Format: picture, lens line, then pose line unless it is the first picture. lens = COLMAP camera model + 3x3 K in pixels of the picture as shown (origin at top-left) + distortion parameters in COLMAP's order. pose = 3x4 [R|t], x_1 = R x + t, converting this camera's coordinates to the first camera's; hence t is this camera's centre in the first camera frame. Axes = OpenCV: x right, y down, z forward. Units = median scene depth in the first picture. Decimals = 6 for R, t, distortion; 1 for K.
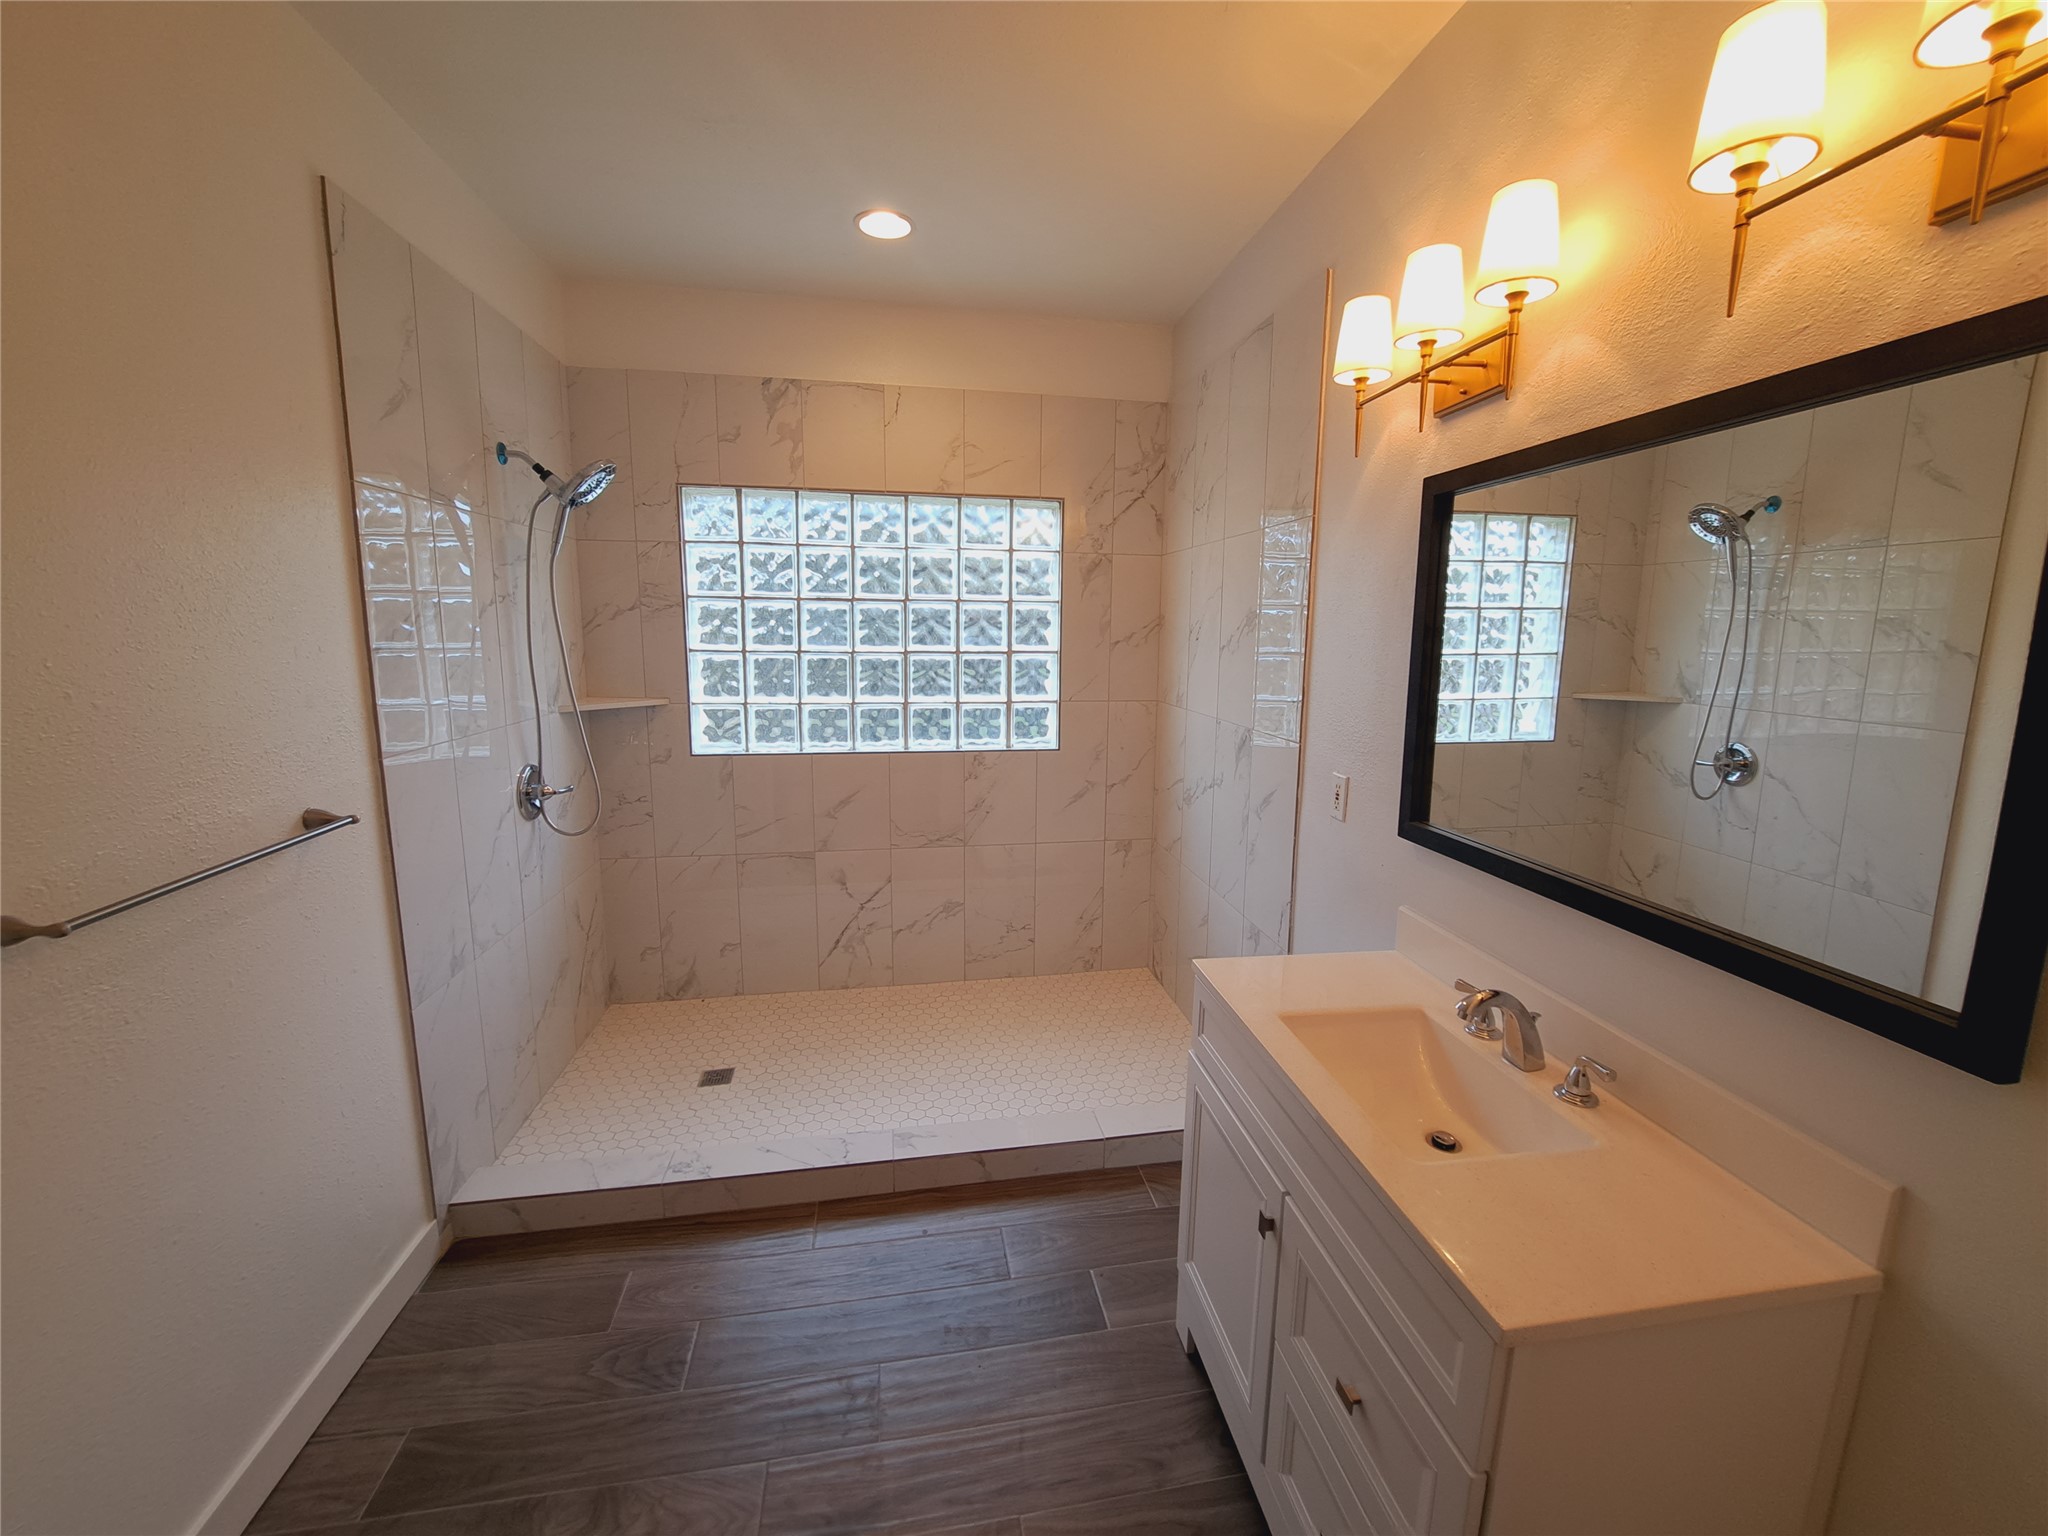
lens RADIAL K [[812.4, 0, 1035.3], [0, 812.4, 752.7], [0, 0, 1]] dist [-0.014518, -0.004052]
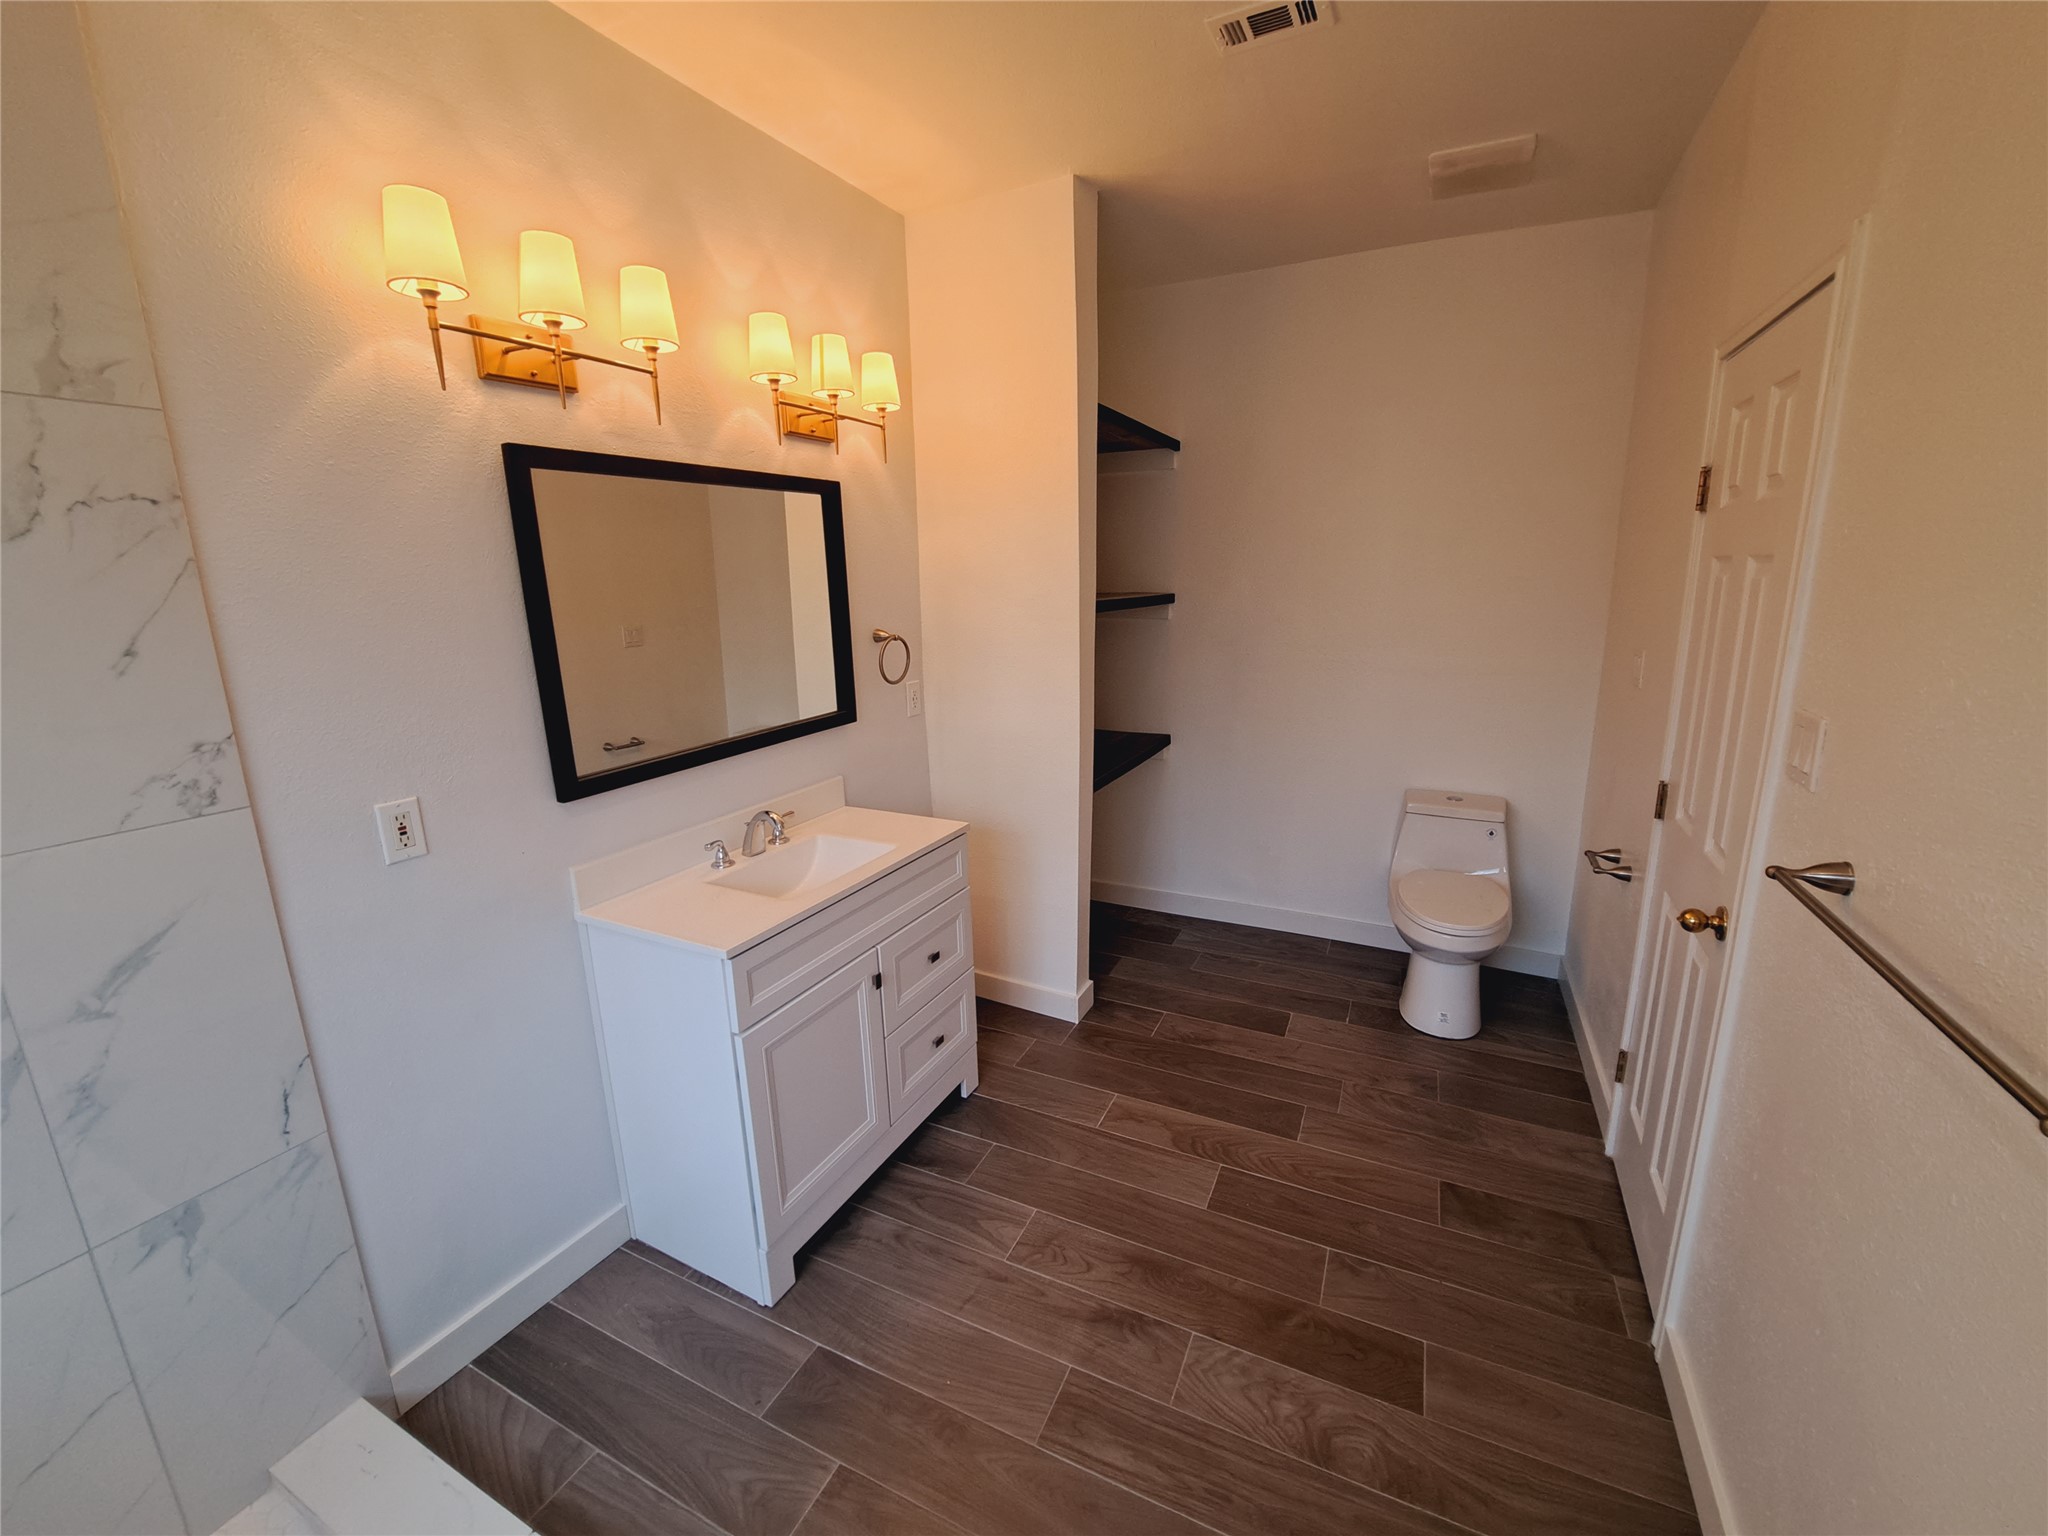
lens RADIAL K [[812.4, 0, 1035.3], [0, 812.4, 752.7], [0, 0, 1]] dist [-0.014518, -0.004052]
pose [[-0.806857, -0.117086, 0.579027, -0.656976], [0.113824, 0.930982, 0.346866, -0.257377], [-0.579677, 0.345778, -0.737843, 1.486438]]
